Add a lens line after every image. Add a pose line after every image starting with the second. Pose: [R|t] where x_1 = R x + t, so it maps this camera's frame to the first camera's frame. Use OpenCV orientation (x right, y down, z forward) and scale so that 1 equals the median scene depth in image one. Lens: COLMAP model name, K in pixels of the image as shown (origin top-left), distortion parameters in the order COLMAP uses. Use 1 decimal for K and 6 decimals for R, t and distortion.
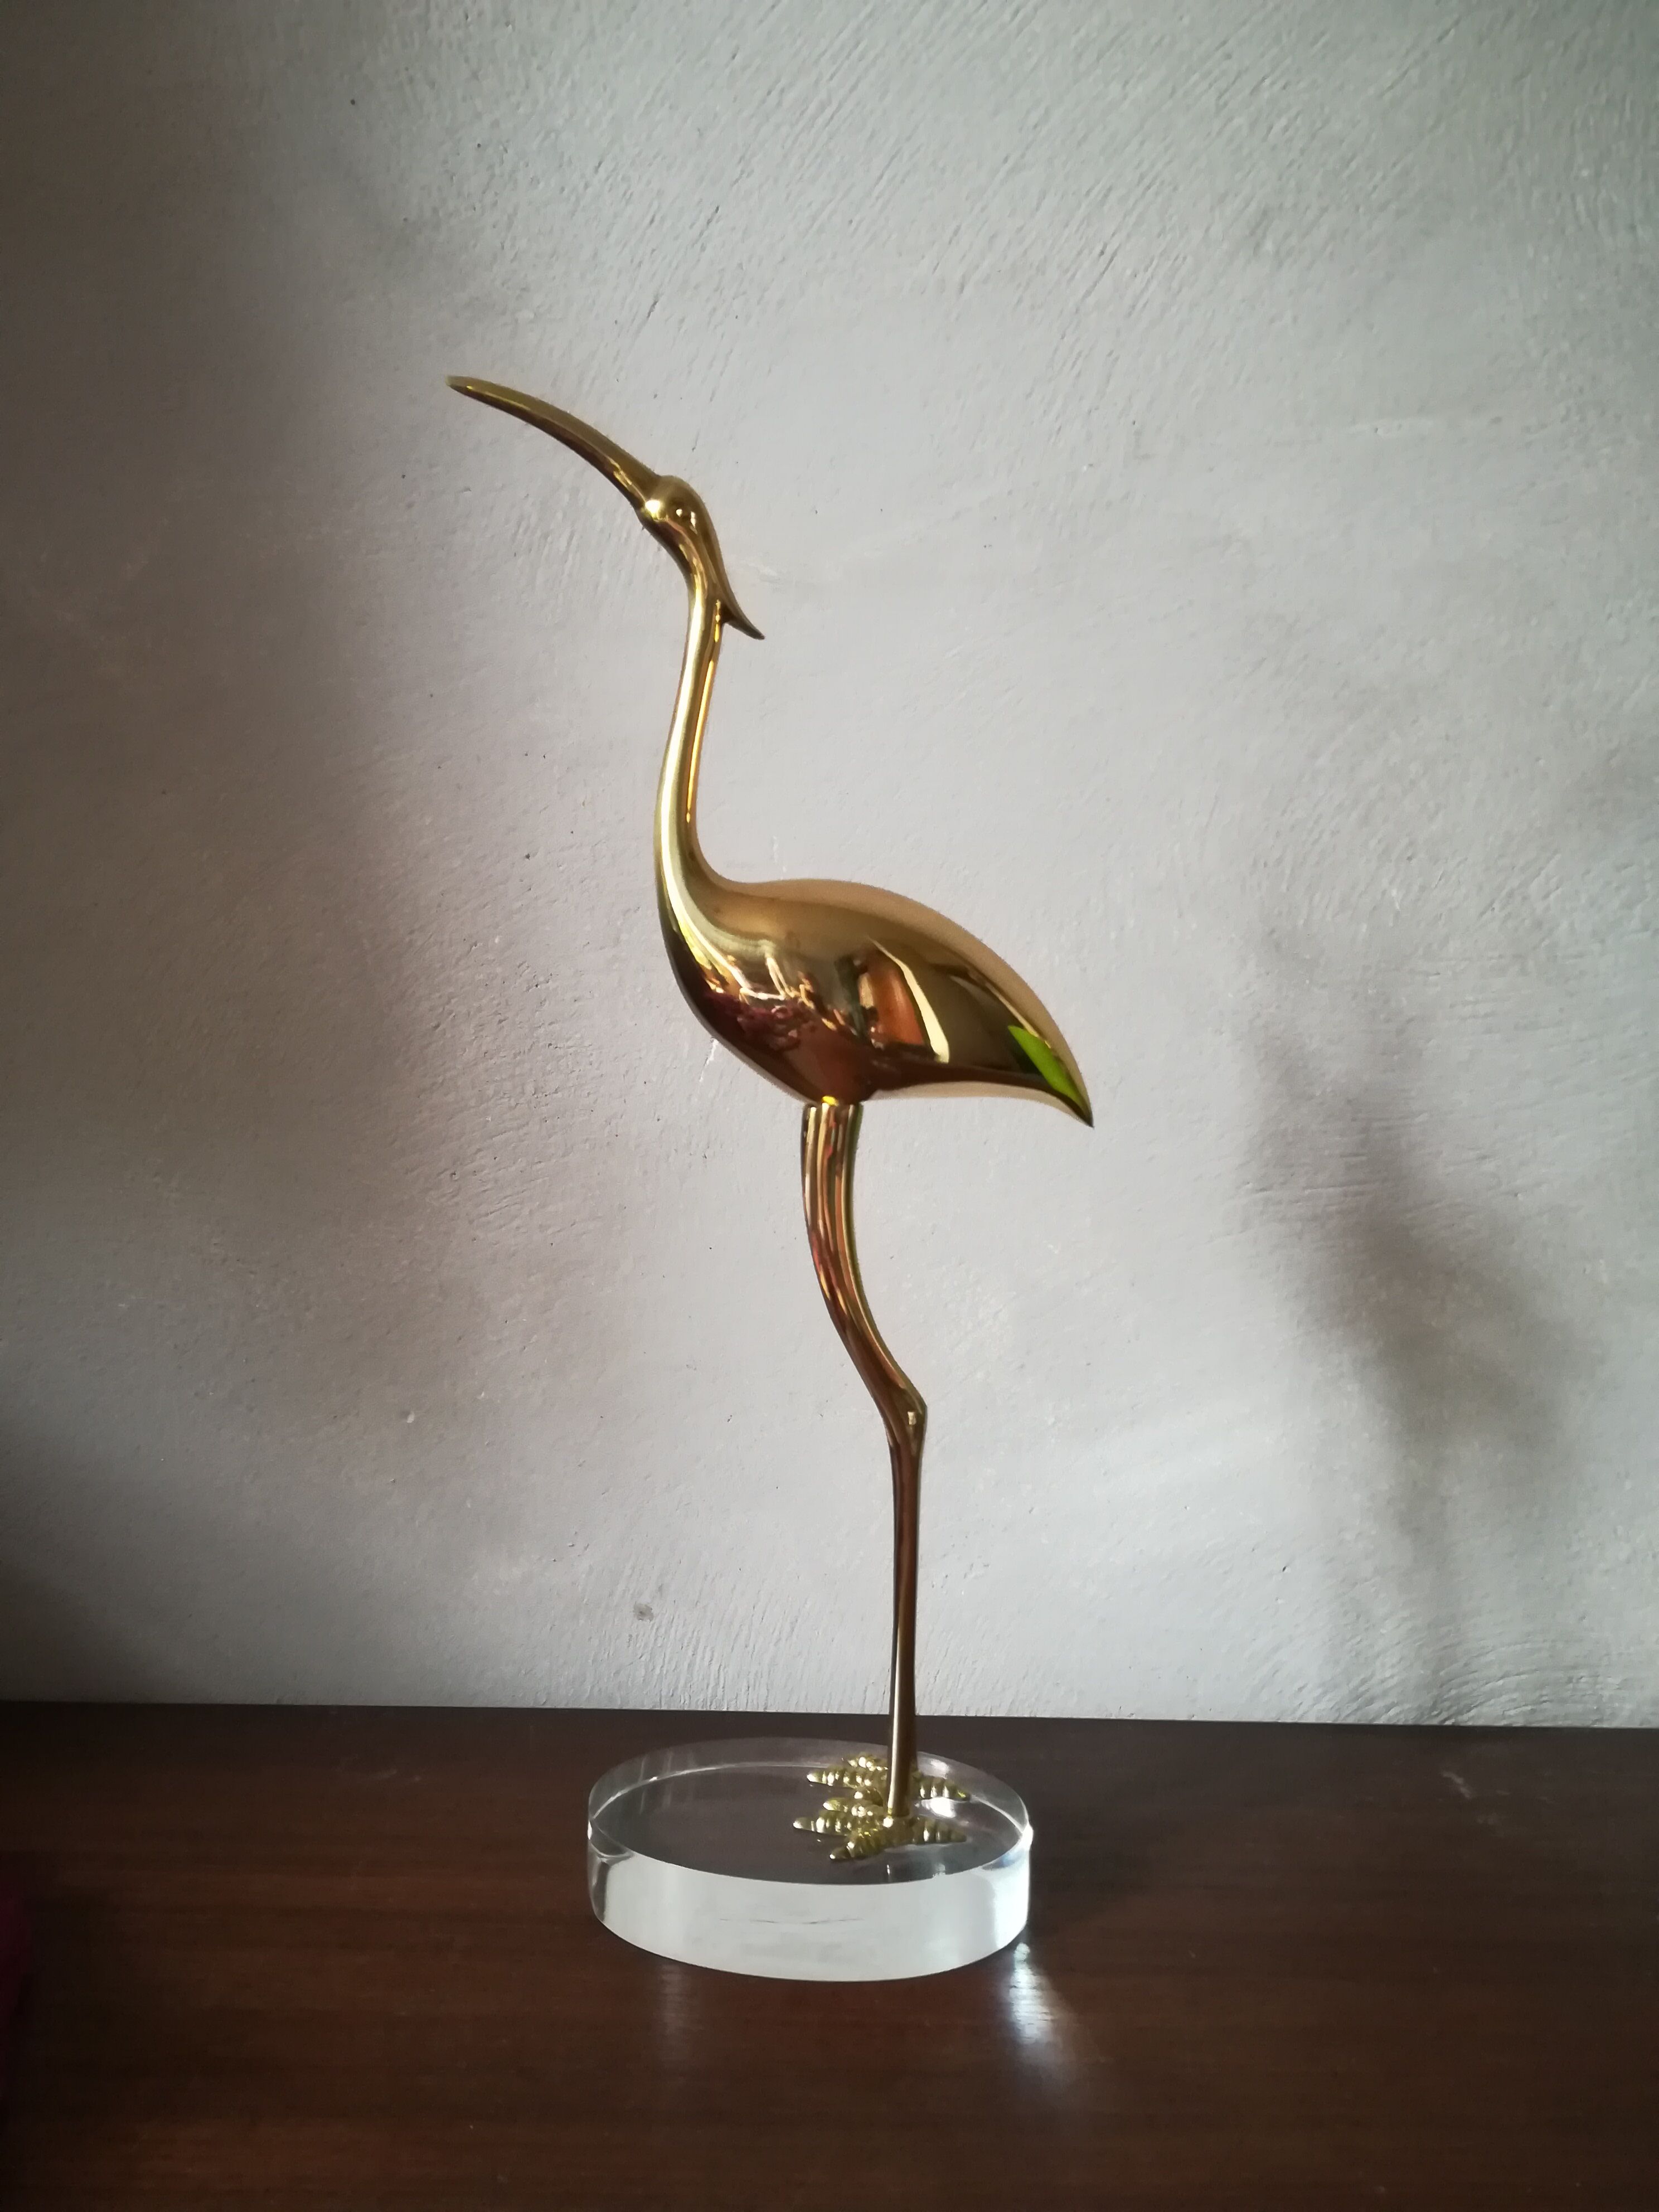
lens RADIAL K [[1662.4, 0, 827.6], [0, 1662.4, 1111.3], [0, 0, 1]] dist [0.029094, -0.041636]
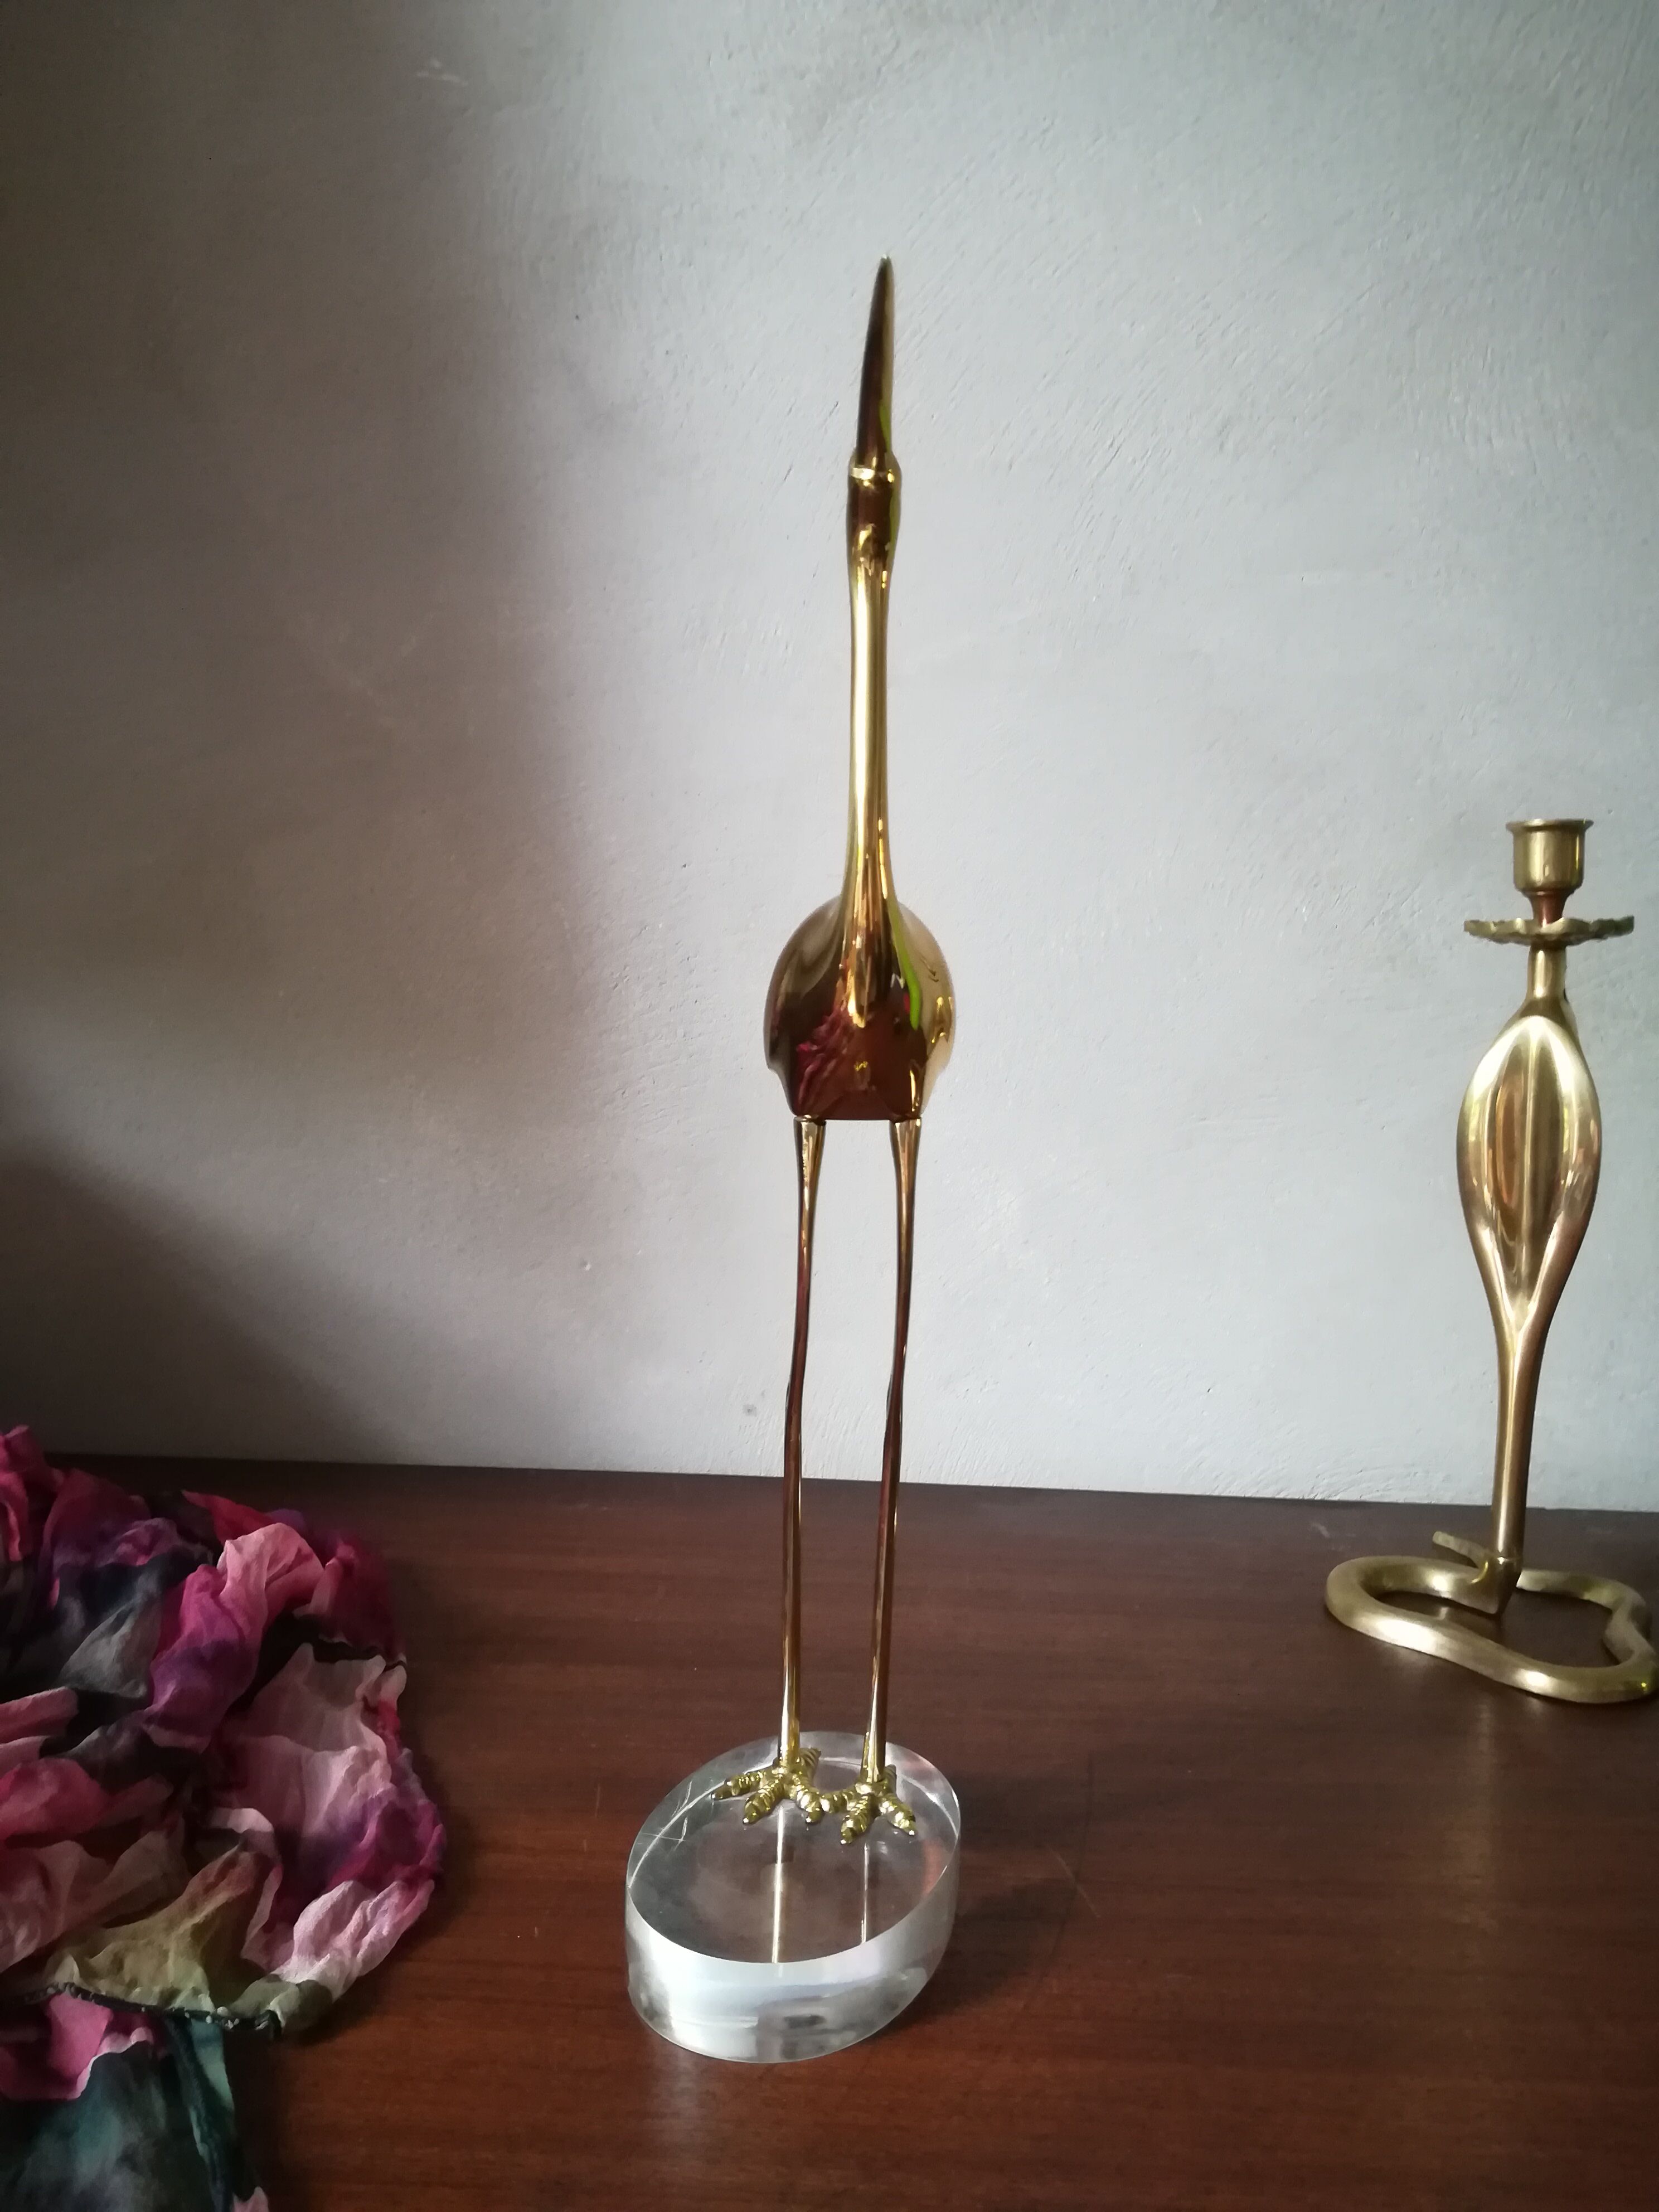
lens RADIAL K [[1662.4, 0, 809.0], [0, 1662.4, 1116.6], [0, 0, 1]] dist [0.029094, -0.041636]
pose [[0.999494, 0.026762, 0.017172, -0.095826], [-0.027302, 0.999115, 0.032008, 0.009092], [-0.016300, -0.032461, 0.999340, -0.402359]]
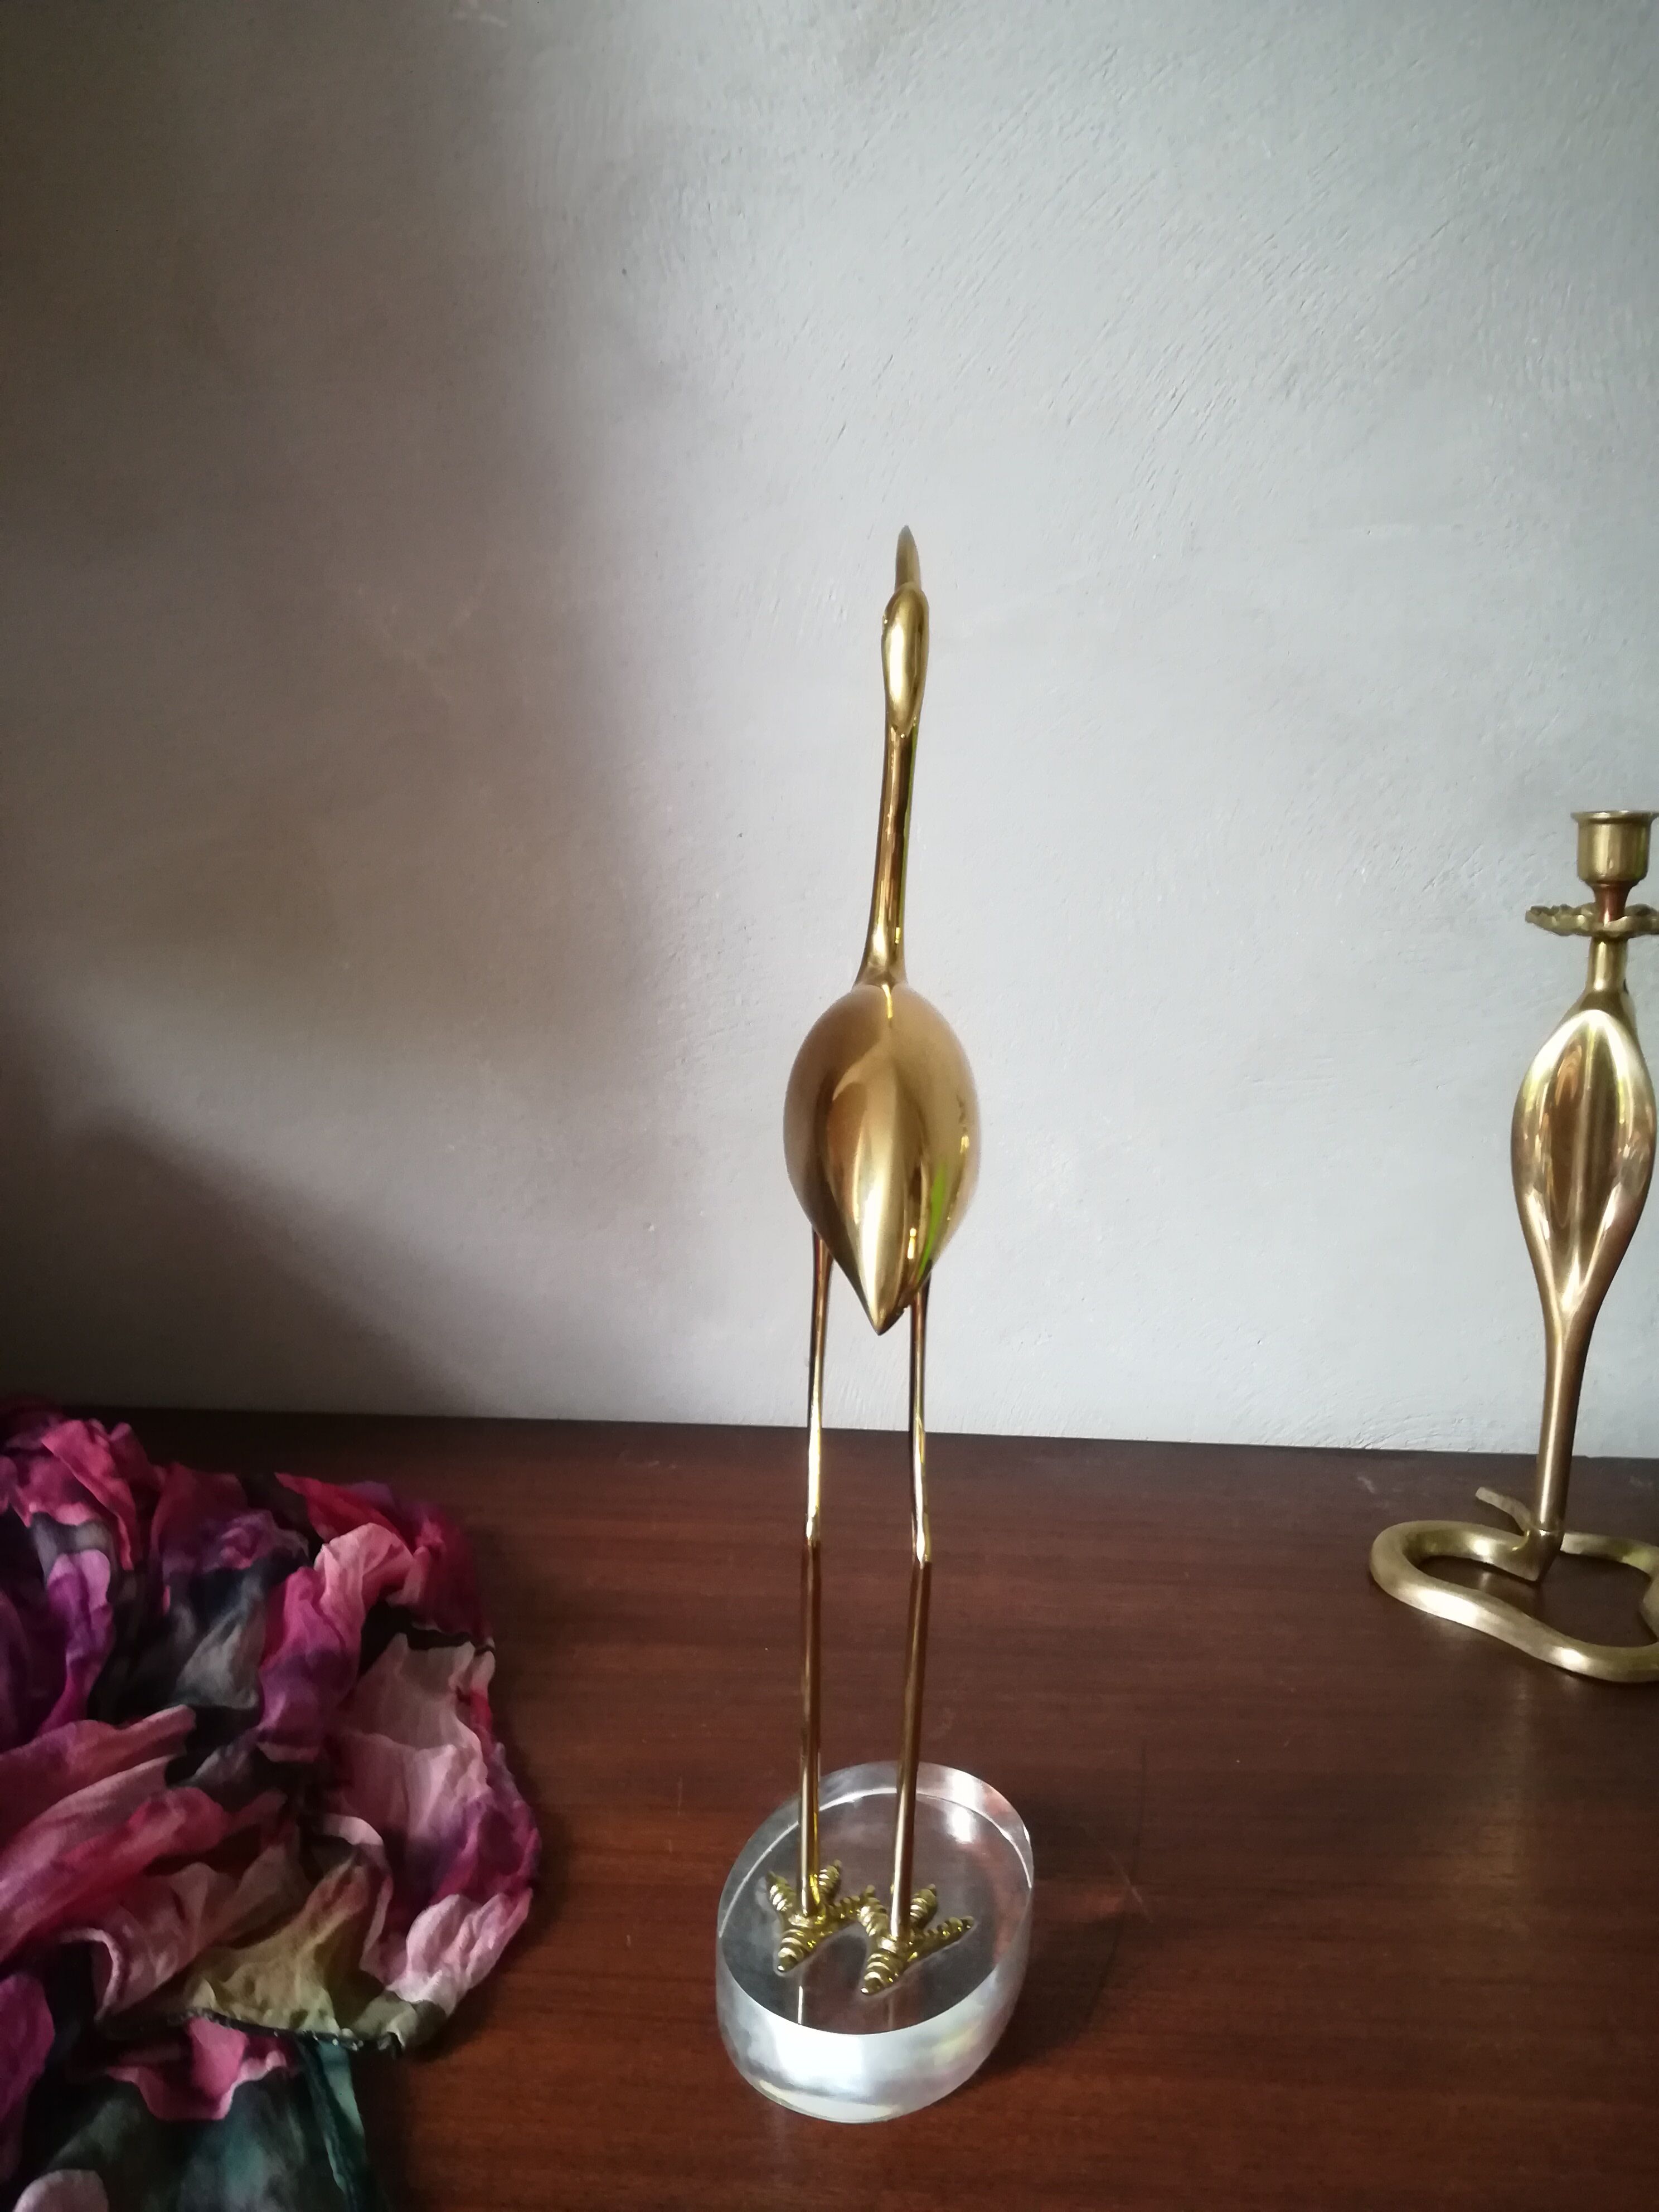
lens RADIAL K [[1662.4, 0, 814.8], [0, 1662.4, 1103.6], [0, 0, 1]] dist [0.029094, -0.041636]
pose [[0.999831, 0.017660, -0.005143, -0.108815], [-0.016874, 0.991939, 0.125588, -0.106858], [0.007319, -0.125480, 0.992069, -0.414949]]
